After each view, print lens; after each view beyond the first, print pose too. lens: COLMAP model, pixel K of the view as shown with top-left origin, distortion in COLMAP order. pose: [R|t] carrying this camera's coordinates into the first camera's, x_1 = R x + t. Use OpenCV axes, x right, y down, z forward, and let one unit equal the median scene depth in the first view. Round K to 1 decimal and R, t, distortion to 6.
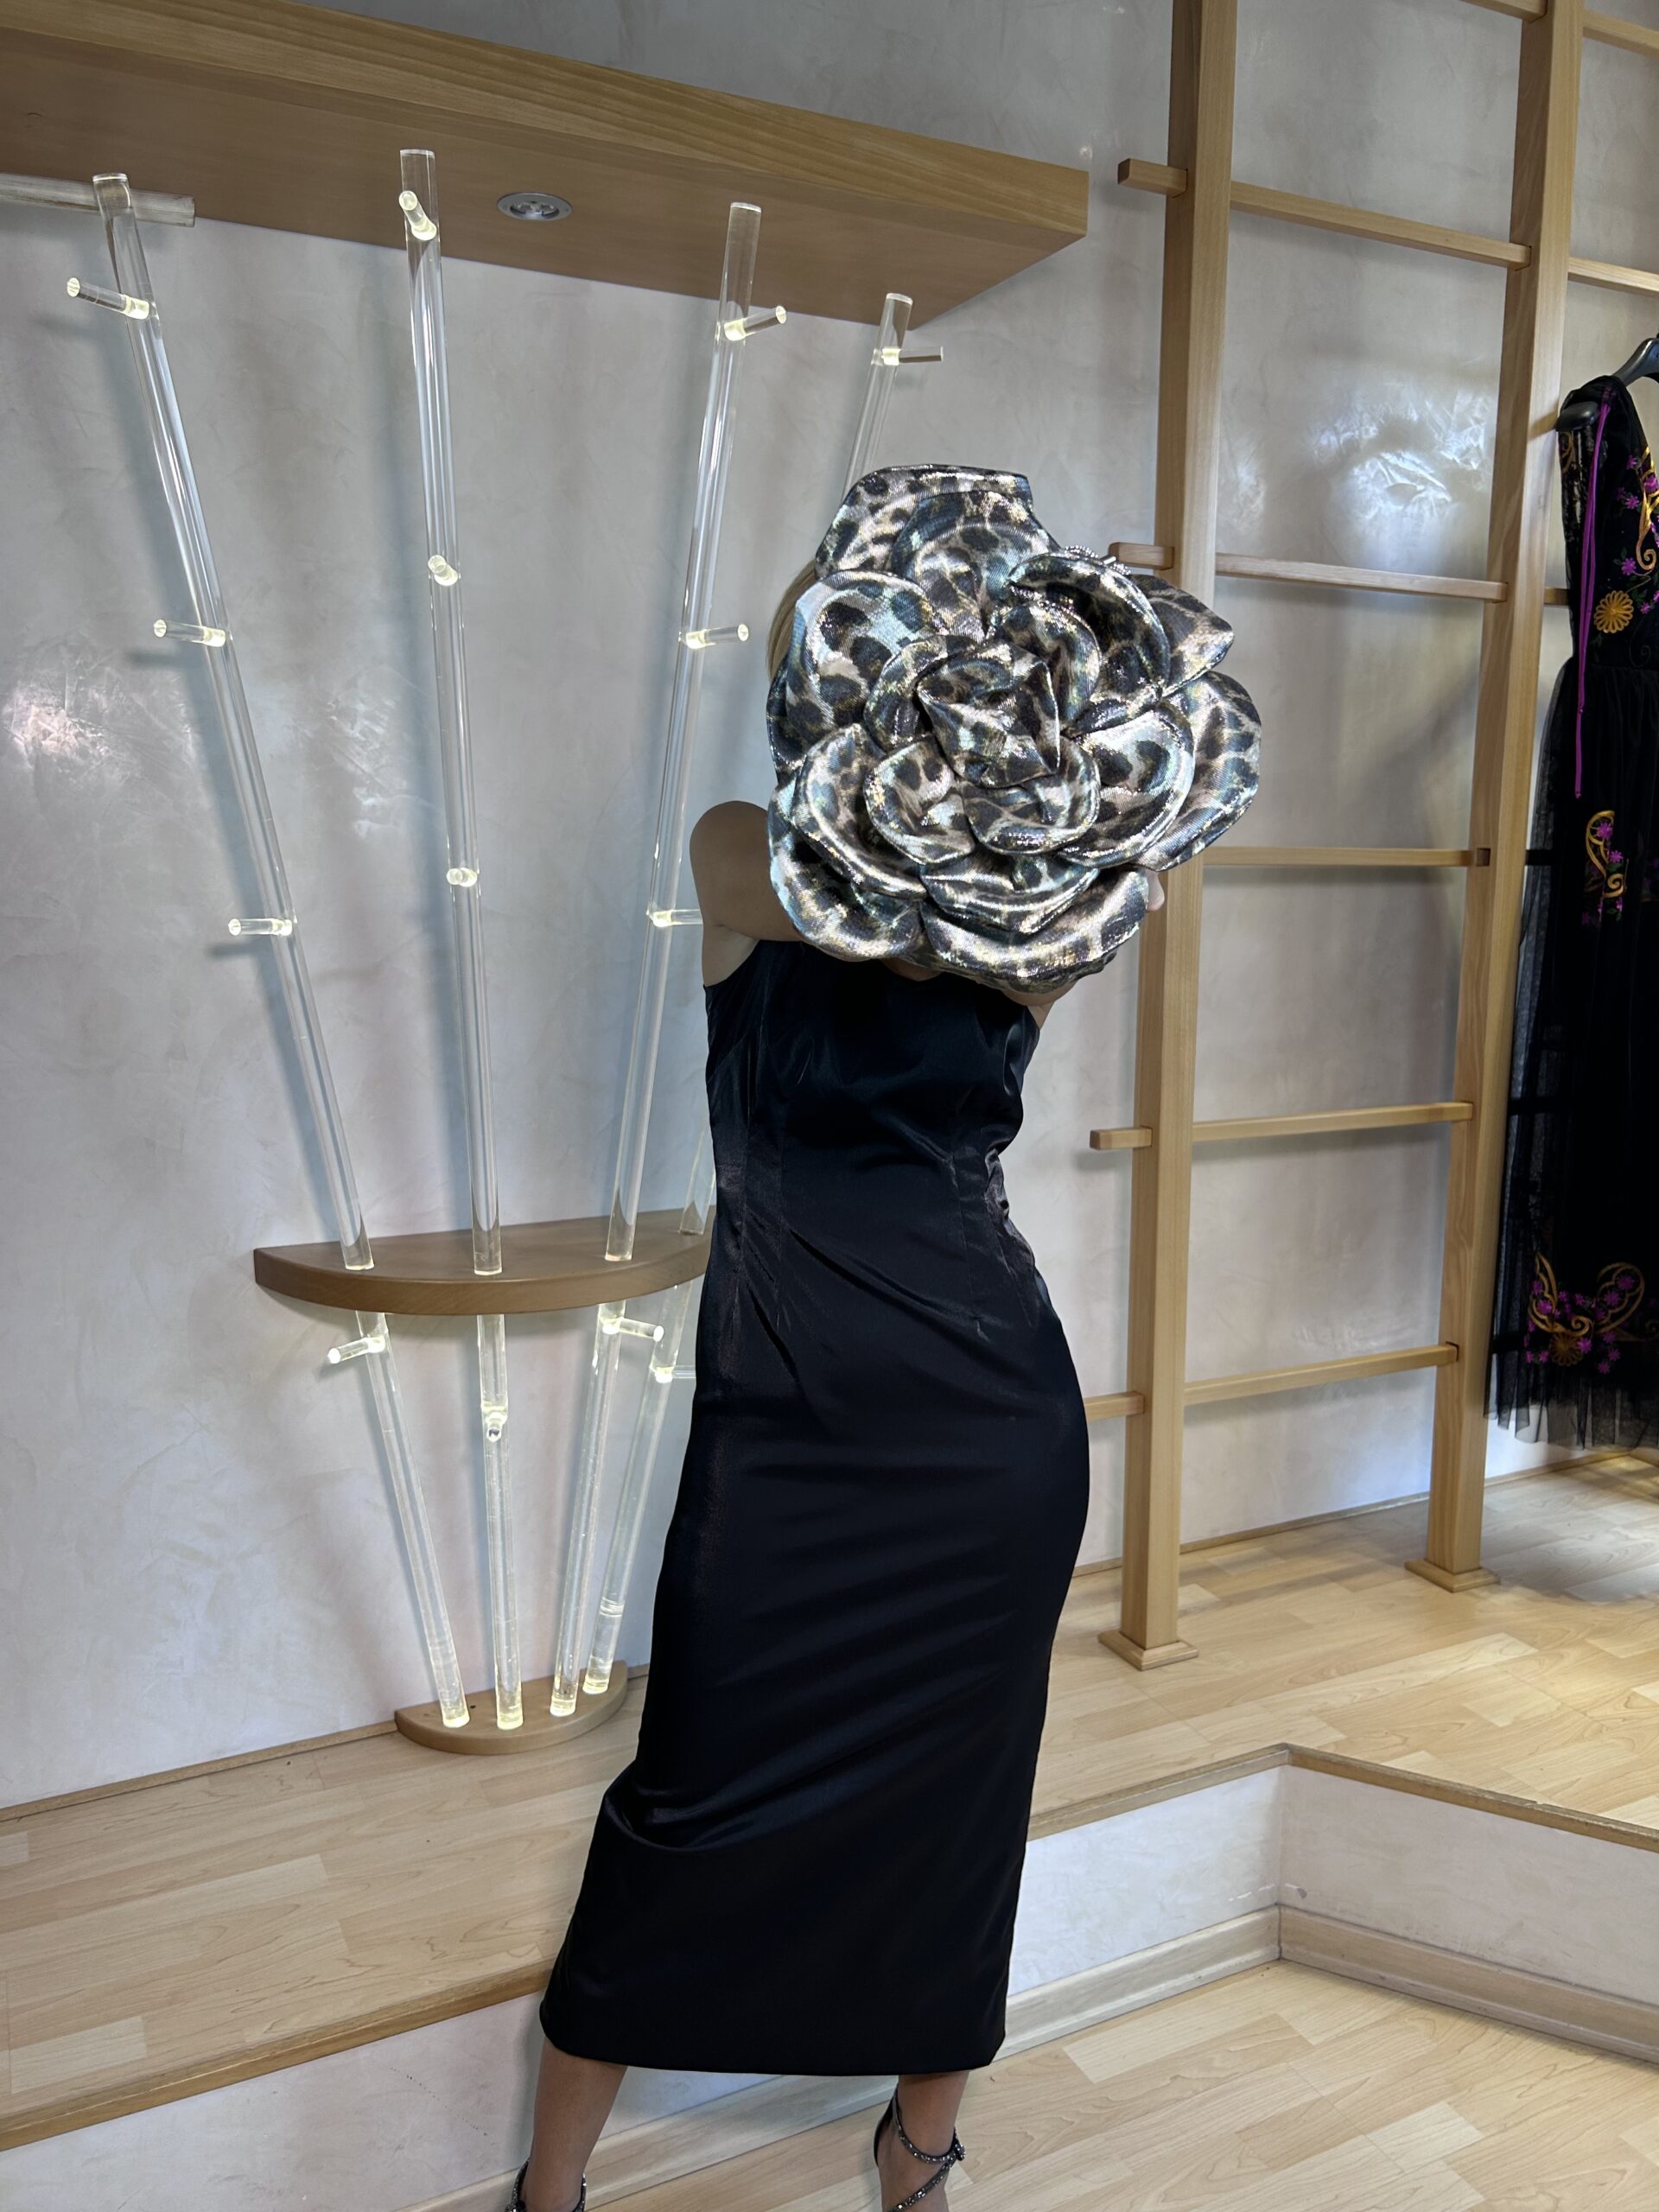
lens RADIAL K [[1380.9, 0, 927.0], [0, 1380.9, 1074.8], [0, 0, 1]] dist [0.006357, -0.113574]
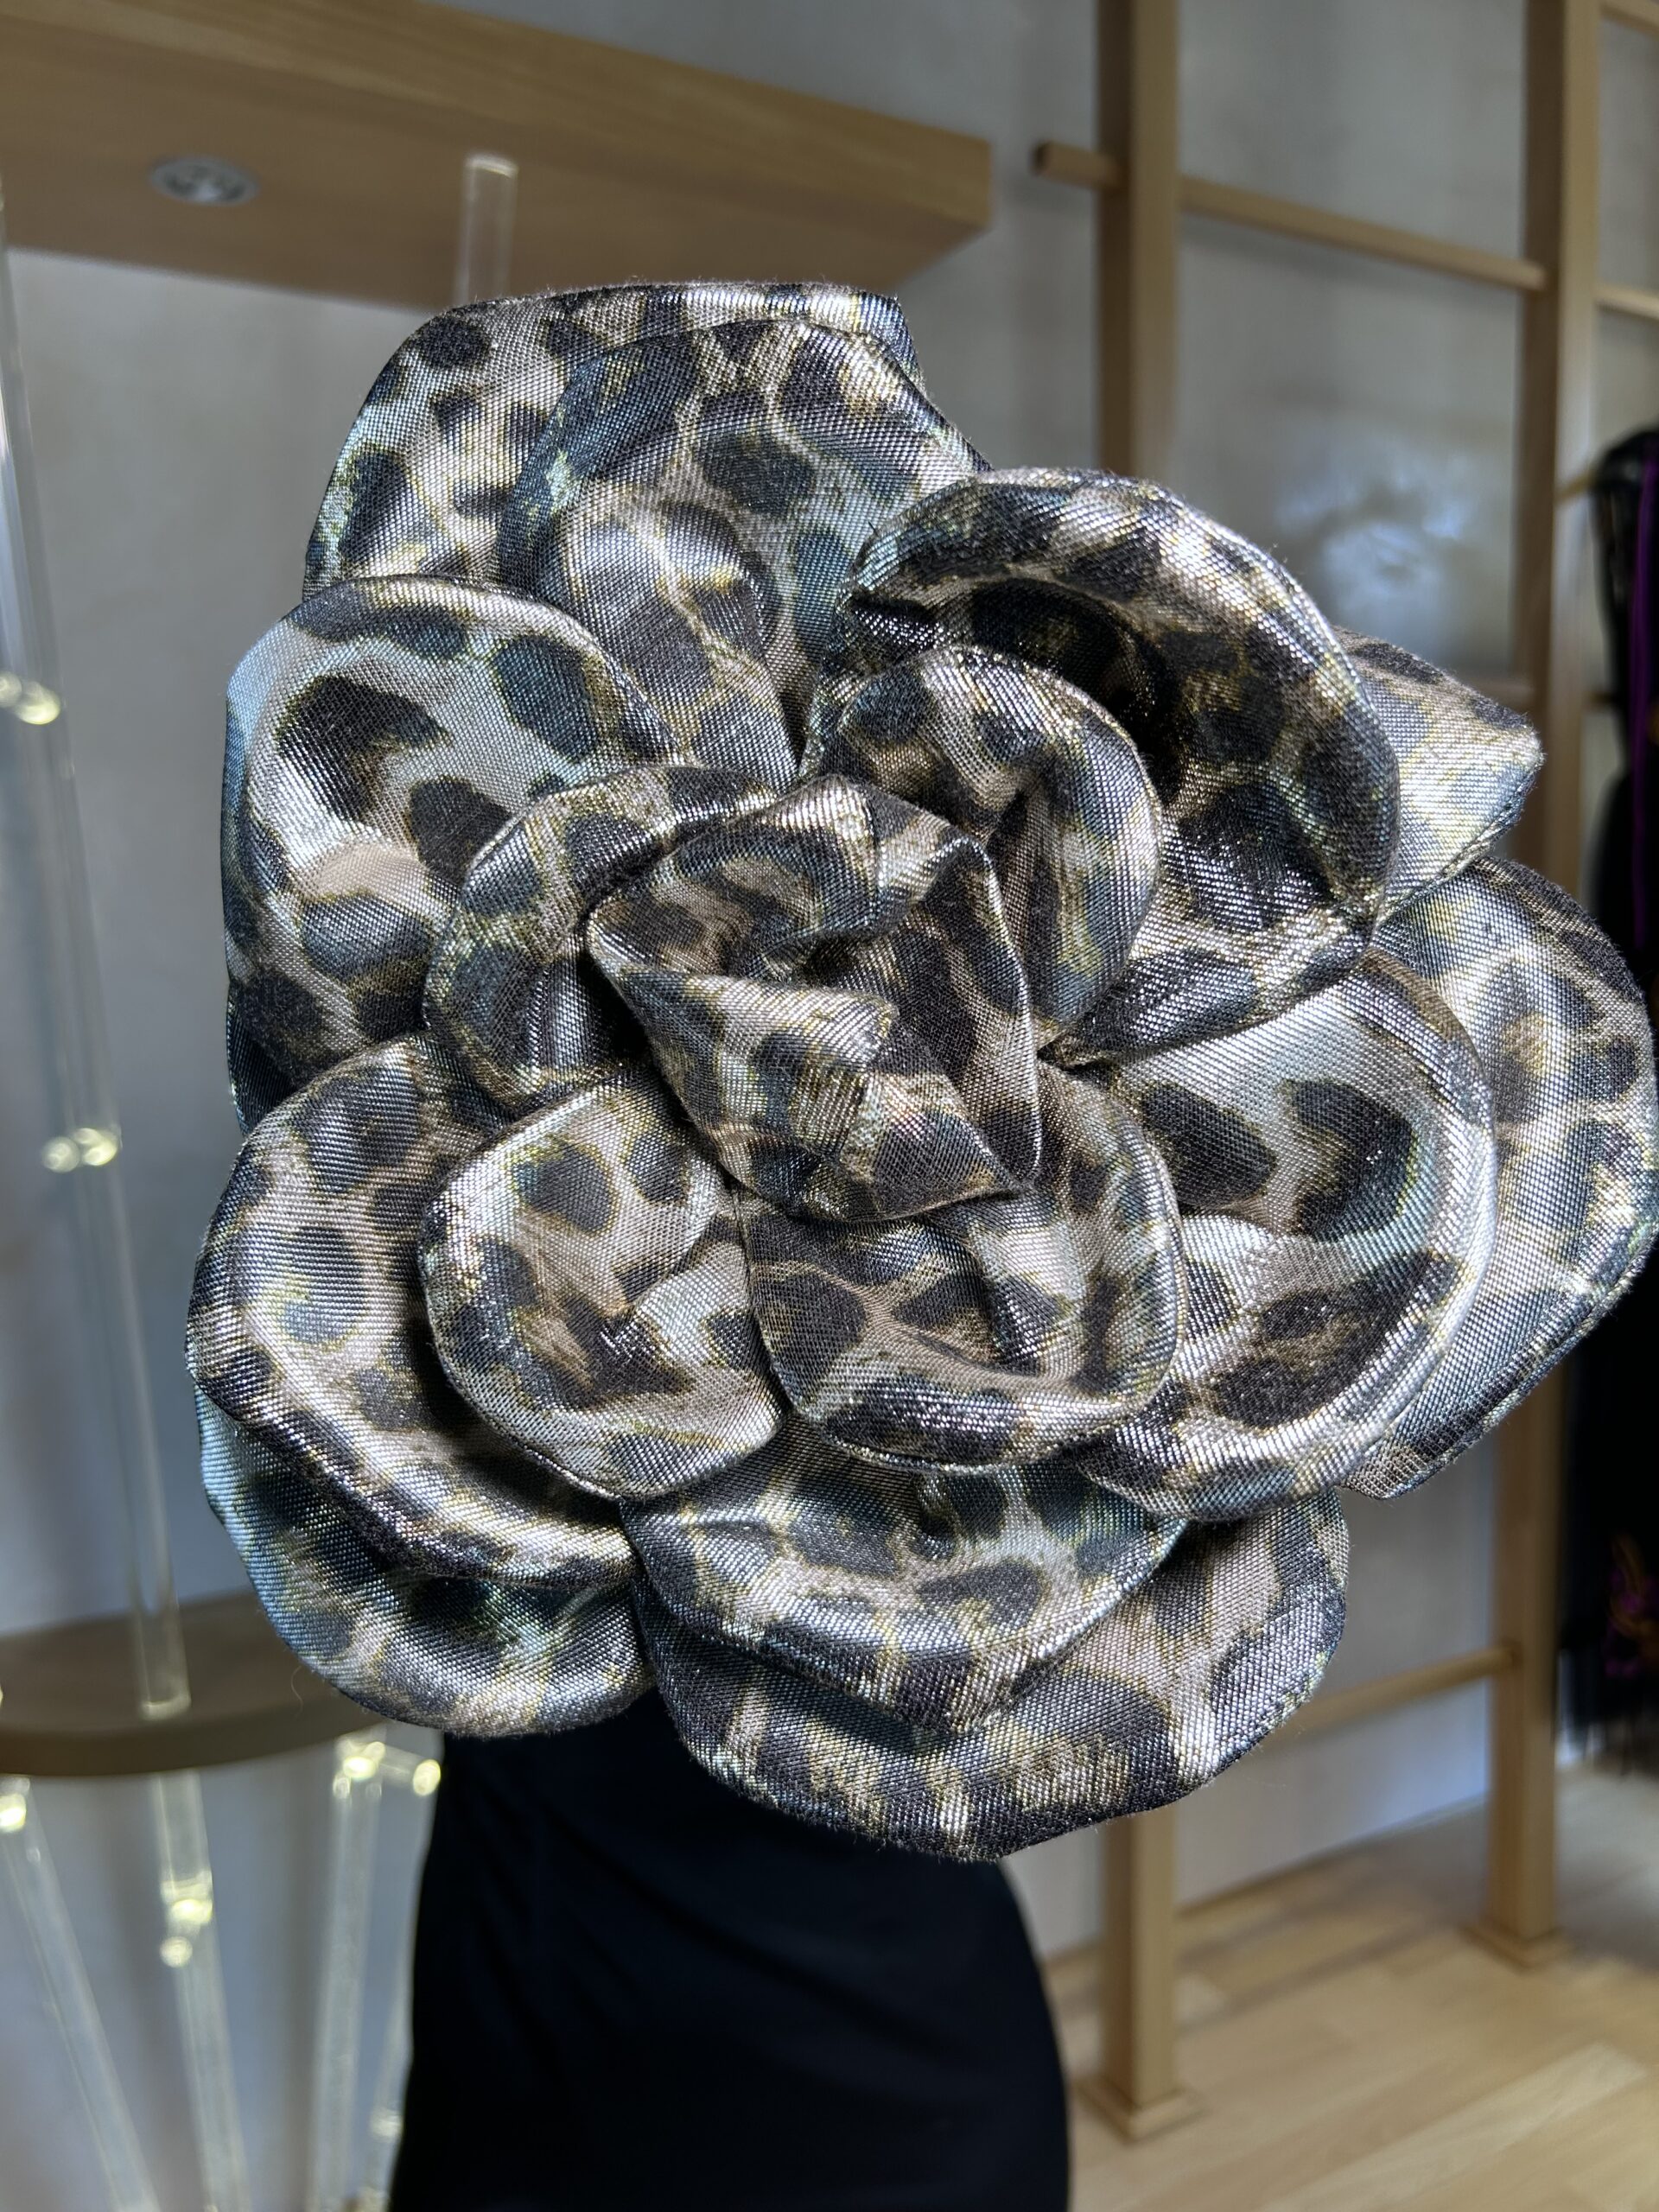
lens RADIAL K [[1389.4, 0, 914.3], [0, 1389.4, 1062.6], [0, 0, 1]] dist [-0.059381, 0.000804]
pose [[0.997340, -0.042789, 0.059010, 0.048648], [0.048194, 0.994459, -0.093427, -0.213051], [-0.054685, 0.096023, 0.993876, 0.672207]]
